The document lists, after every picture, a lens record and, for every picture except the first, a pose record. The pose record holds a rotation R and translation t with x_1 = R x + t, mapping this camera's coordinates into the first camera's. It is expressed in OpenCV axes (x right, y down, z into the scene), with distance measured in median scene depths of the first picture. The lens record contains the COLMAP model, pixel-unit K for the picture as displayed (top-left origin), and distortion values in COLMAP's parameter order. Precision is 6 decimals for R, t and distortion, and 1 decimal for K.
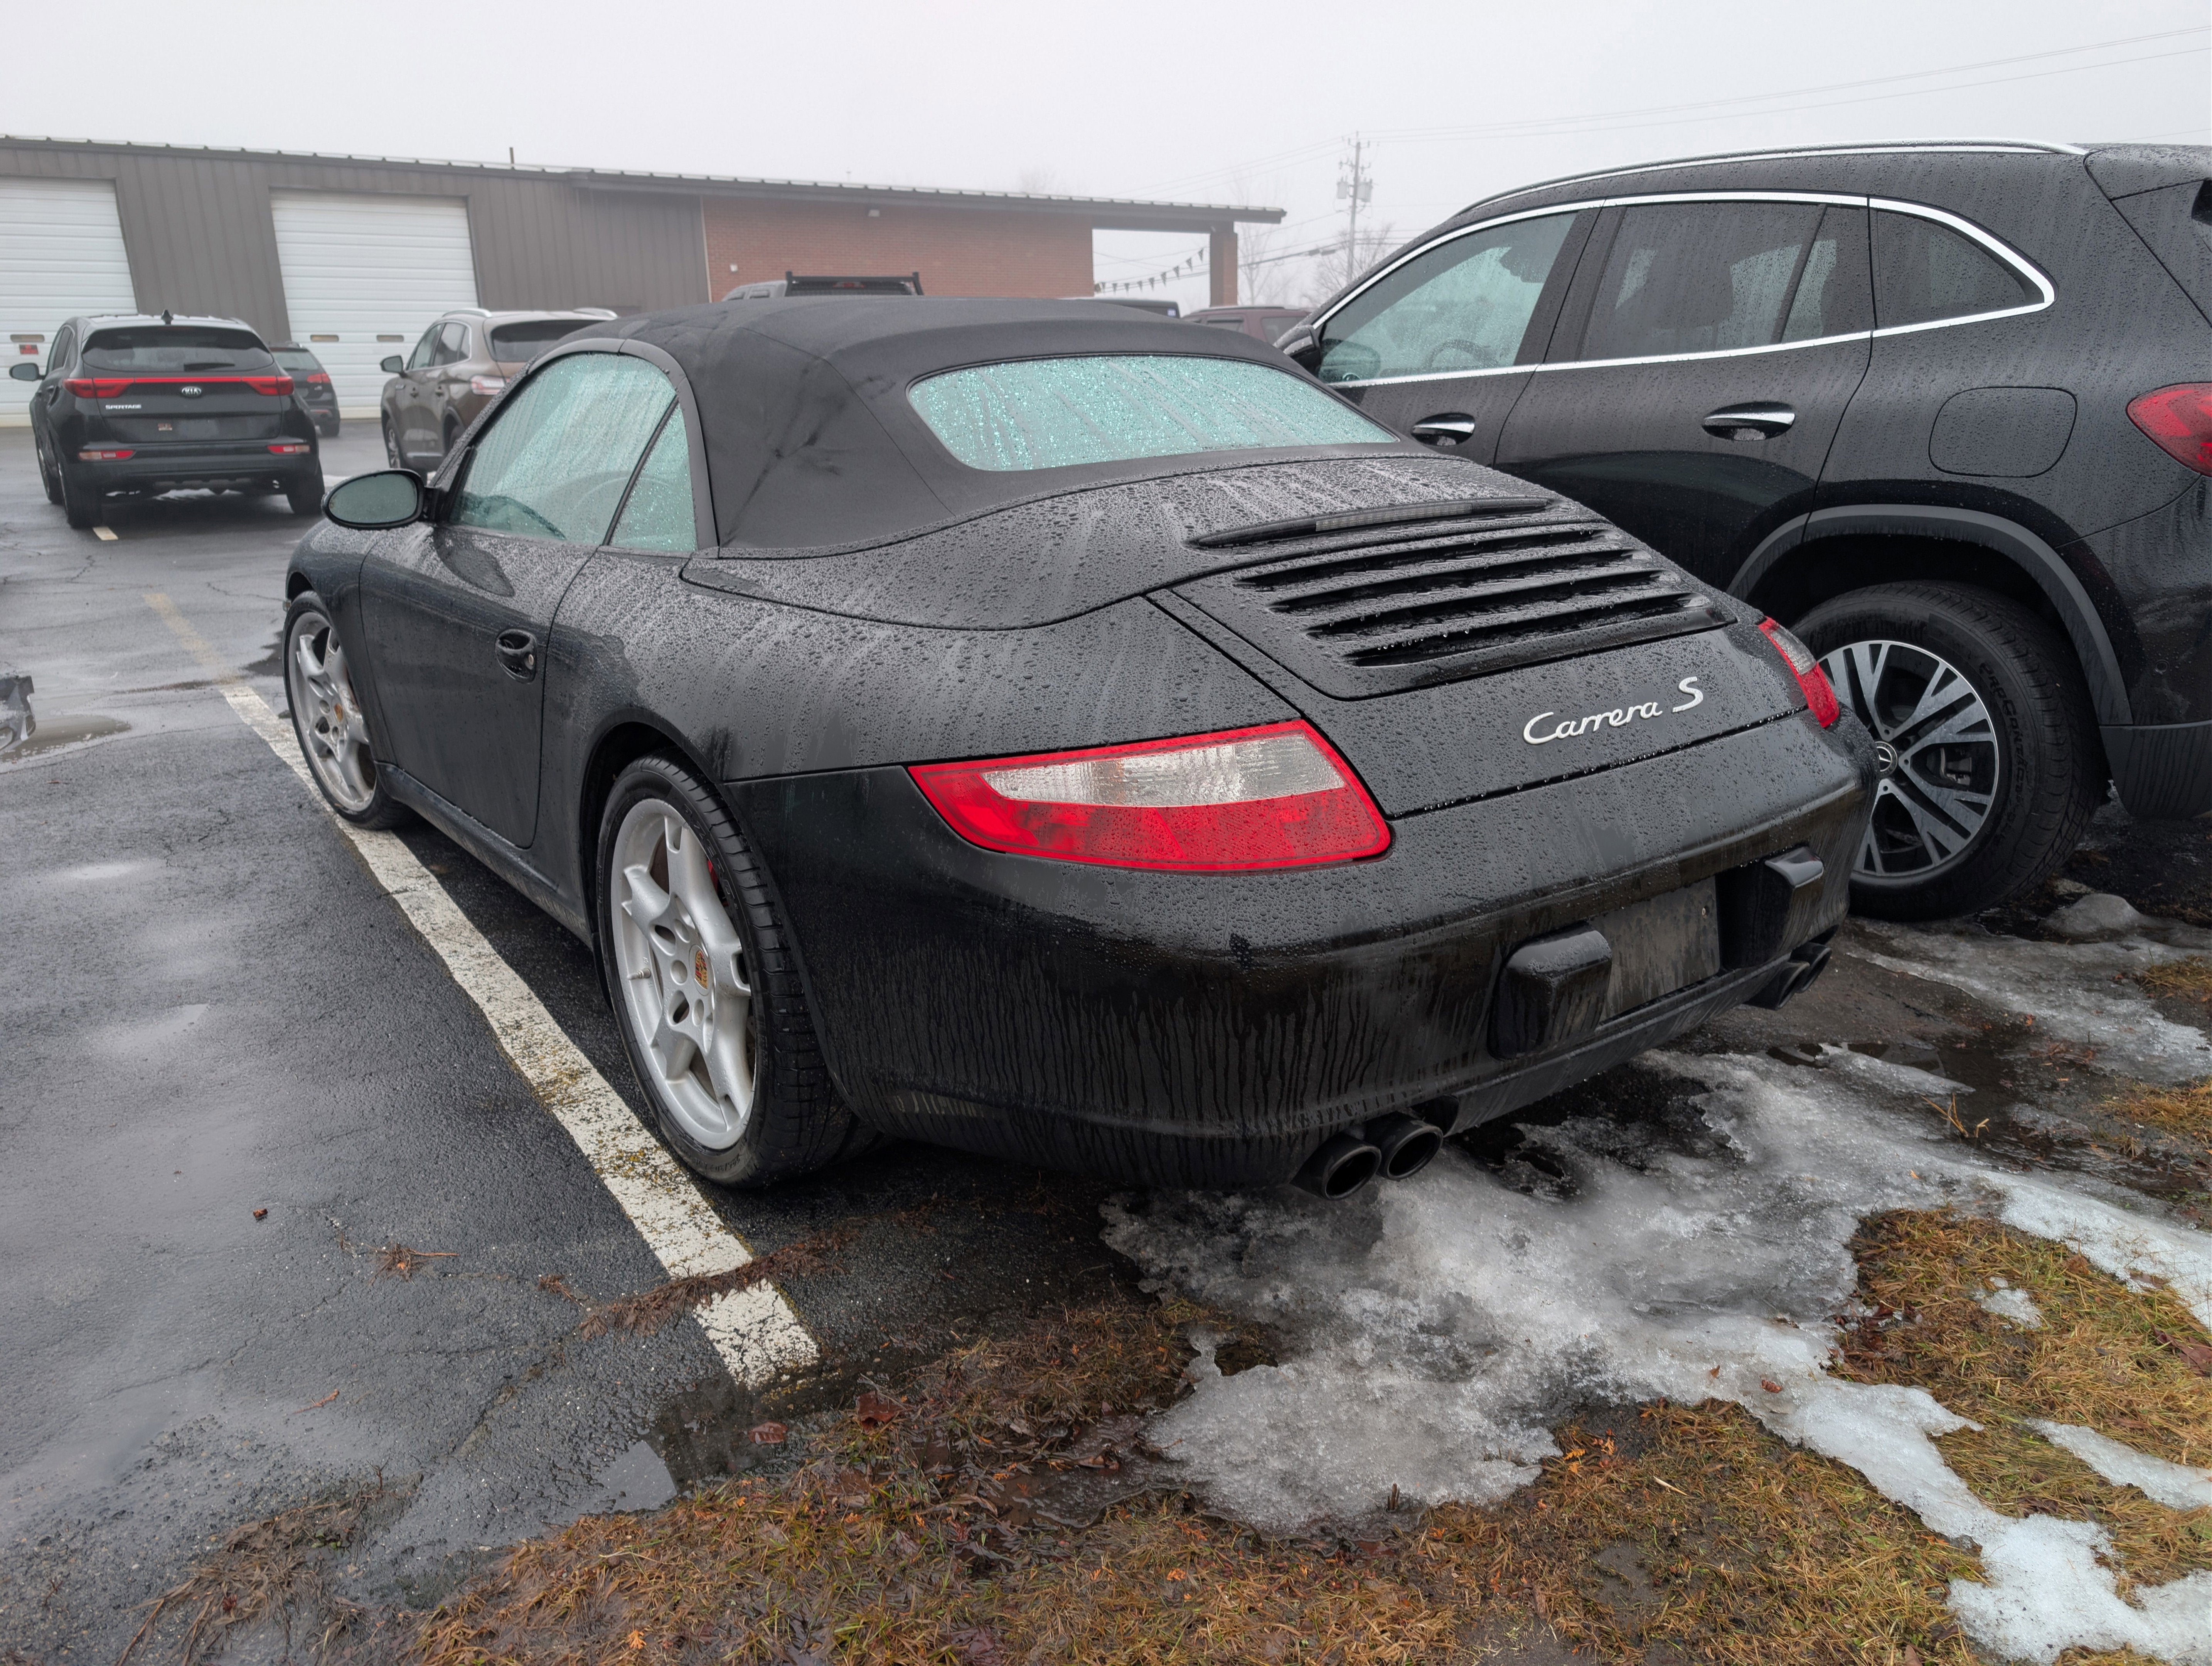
lens RADIAL K [[1581.5, 0, 1104.9], [0, 1581.5, 840.4], [0, 0, 1]] dist [0.017740, -0.011805]
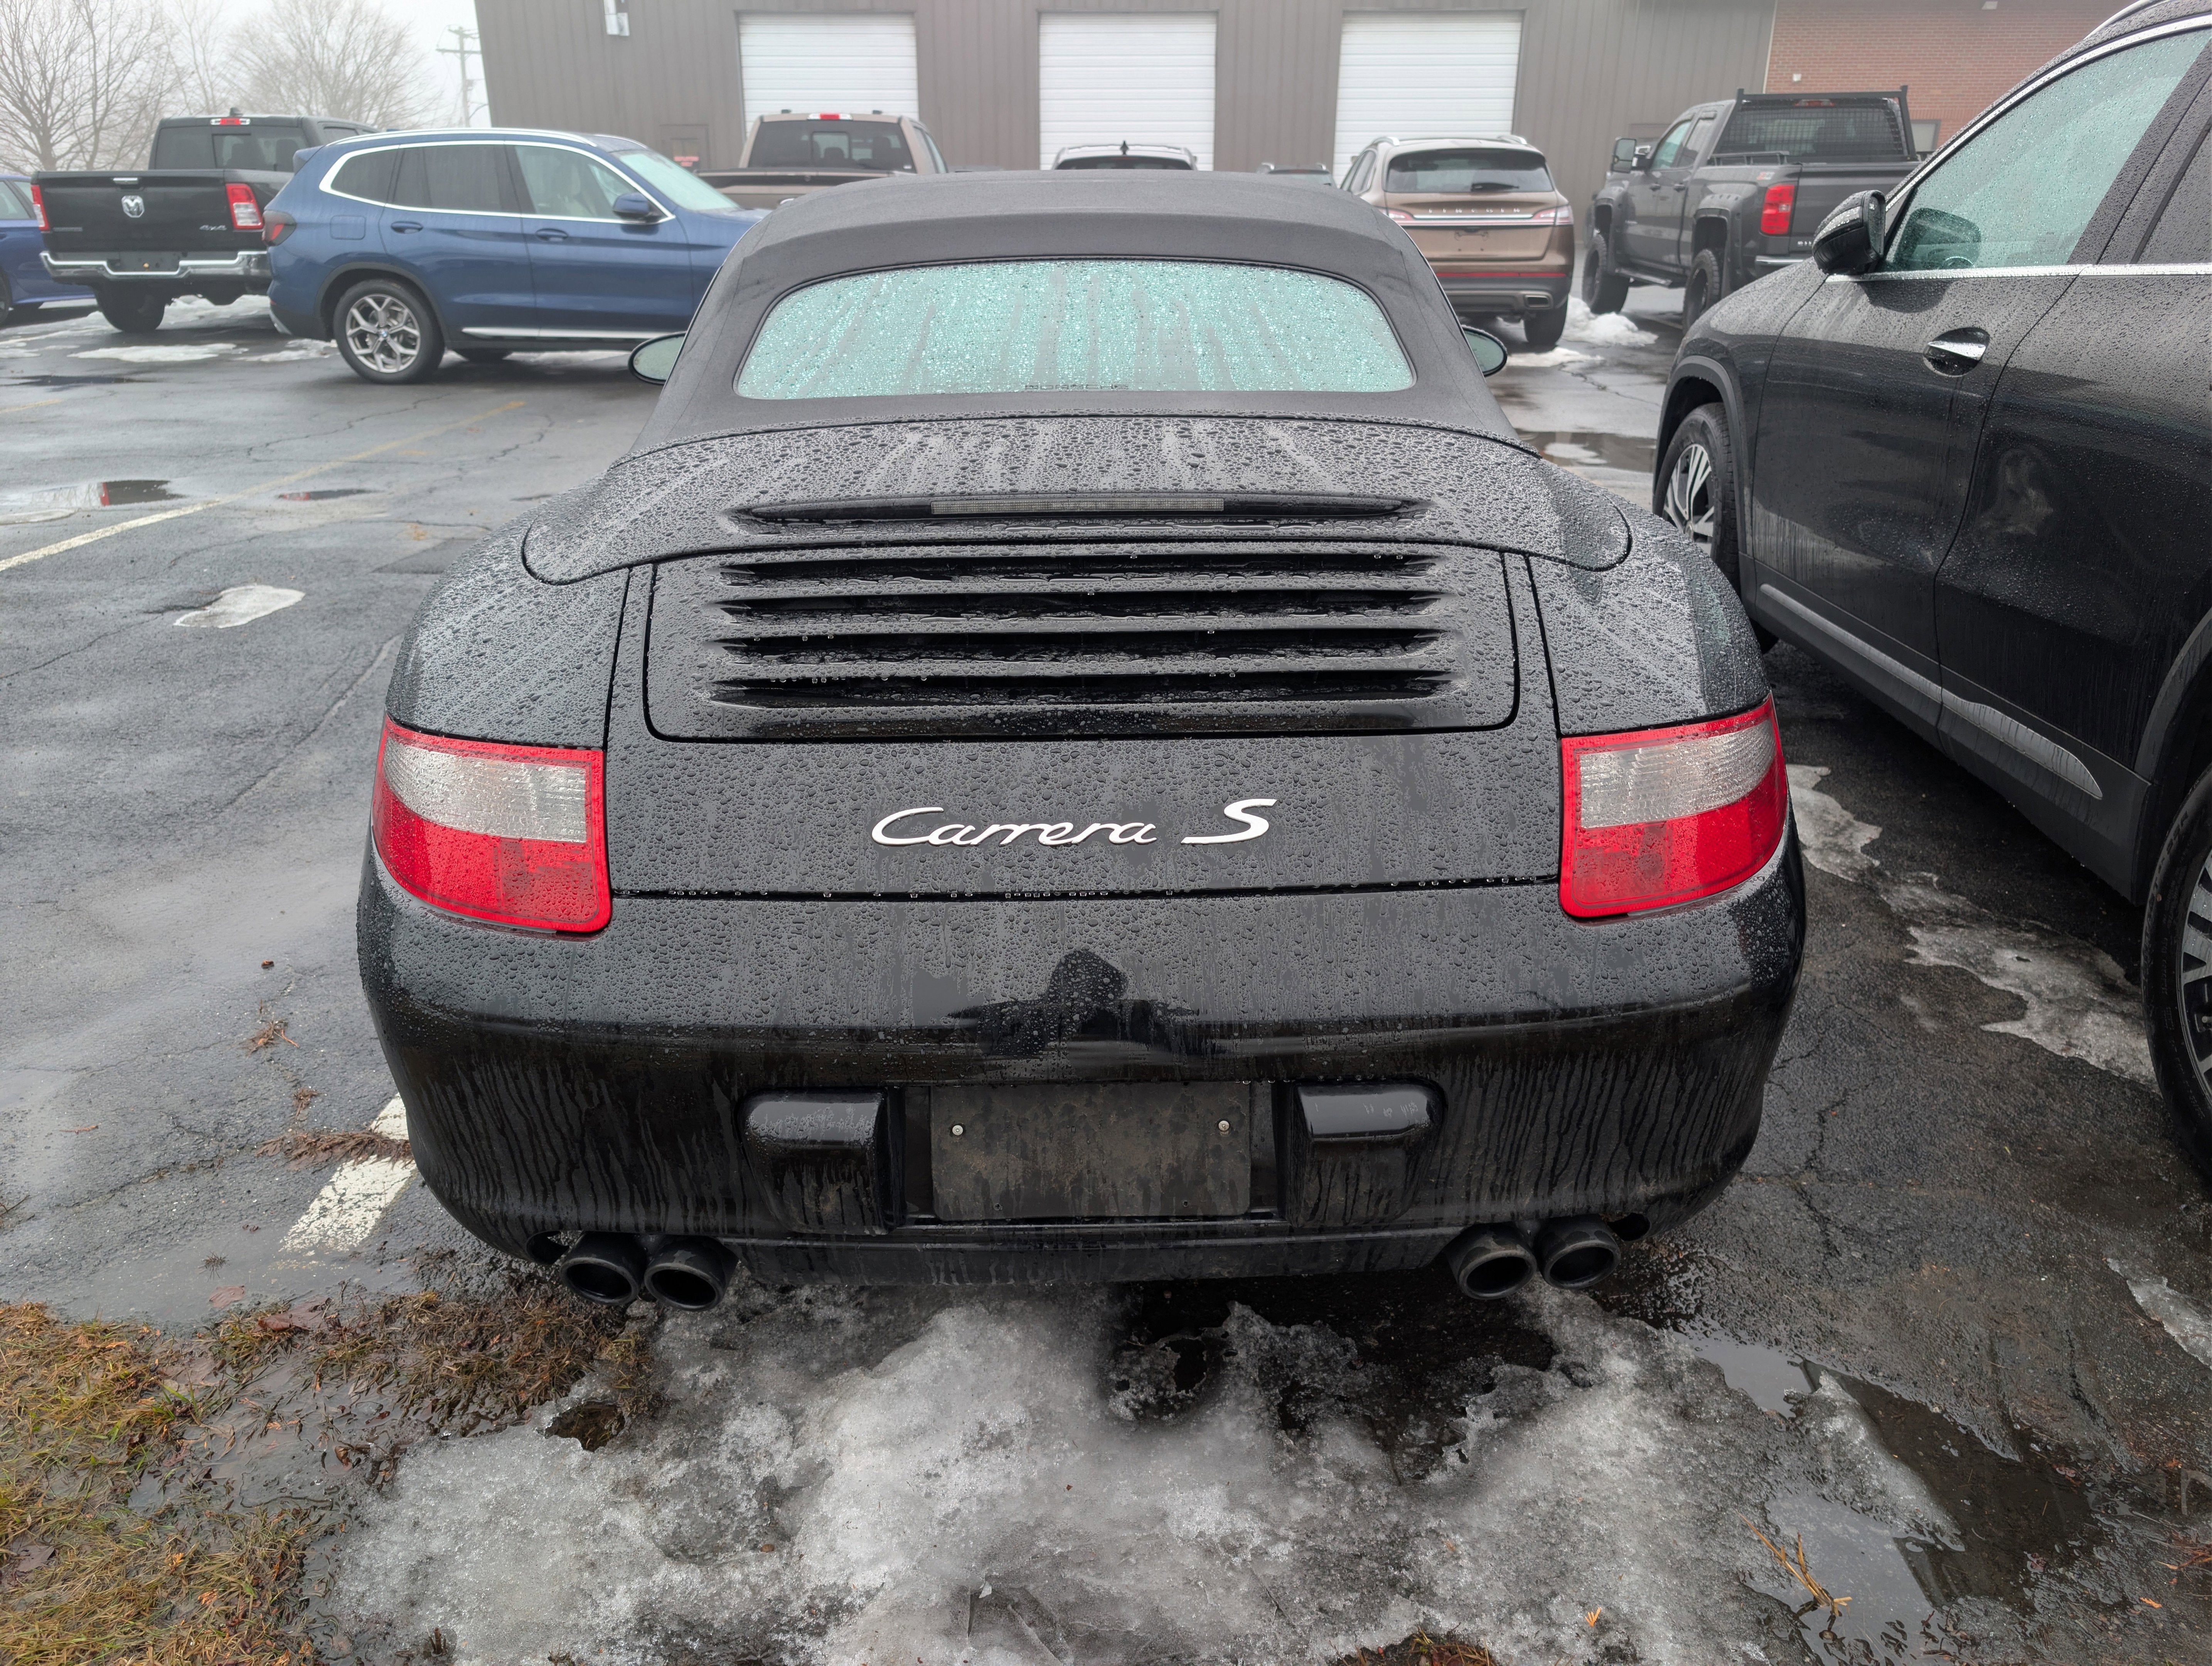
lens RADIAL K [[1589.8, 0, 1098.4], [0, 1589.8, 826.8], [0, 0, 1]] dist [0.014541, -0.008823]
pose [[0.807010, 0.232246, -0.542951, 0.674640], [-0.181028, 0.972446, 0.146891, -0.175677], [0.562106, -0.020253, 0.826817, 0.379749]]
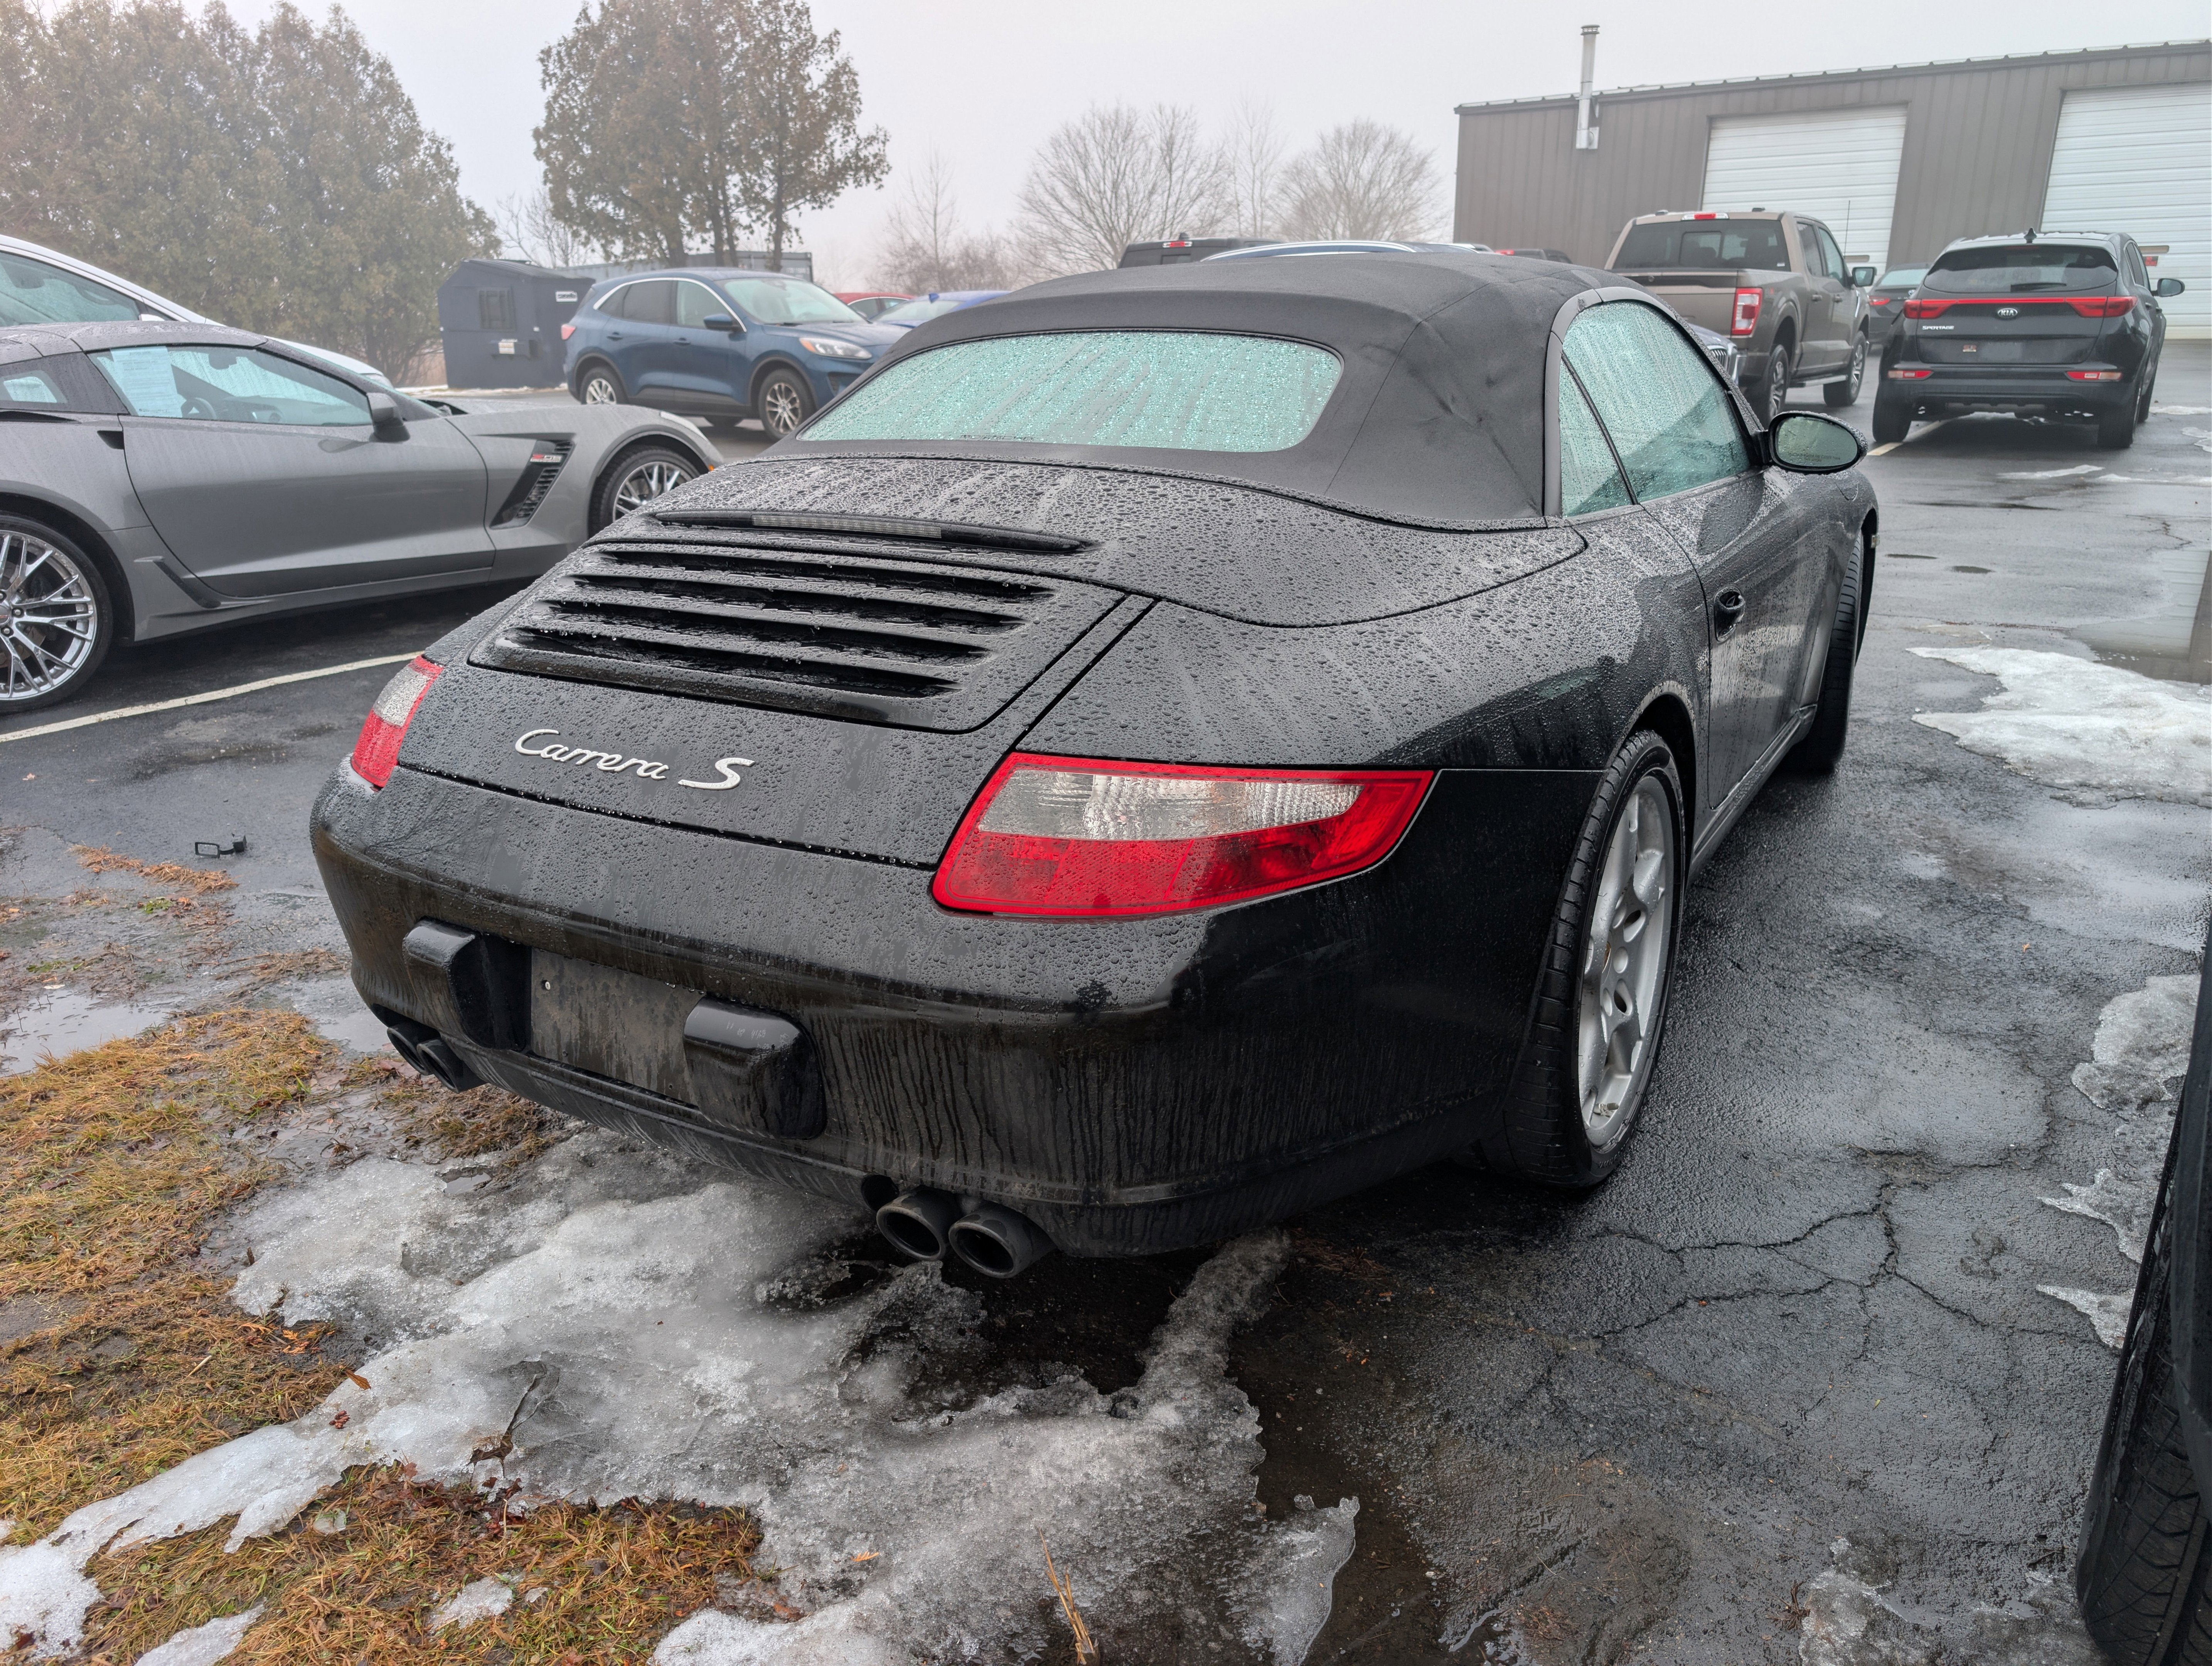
lens RADIAL K [[1581.5, 0, 1104.9], [0, 1581.5, 840.4], [0, 0, 1]] dist [0.017740, -0.011805]
pose [[0.360336, 0.306281, -0.881107, 1.146760], [-0.259041, 0.940265, 0.220907, -0.286261], [0.896134, 0.148642, 0.418151, 0.812885]]
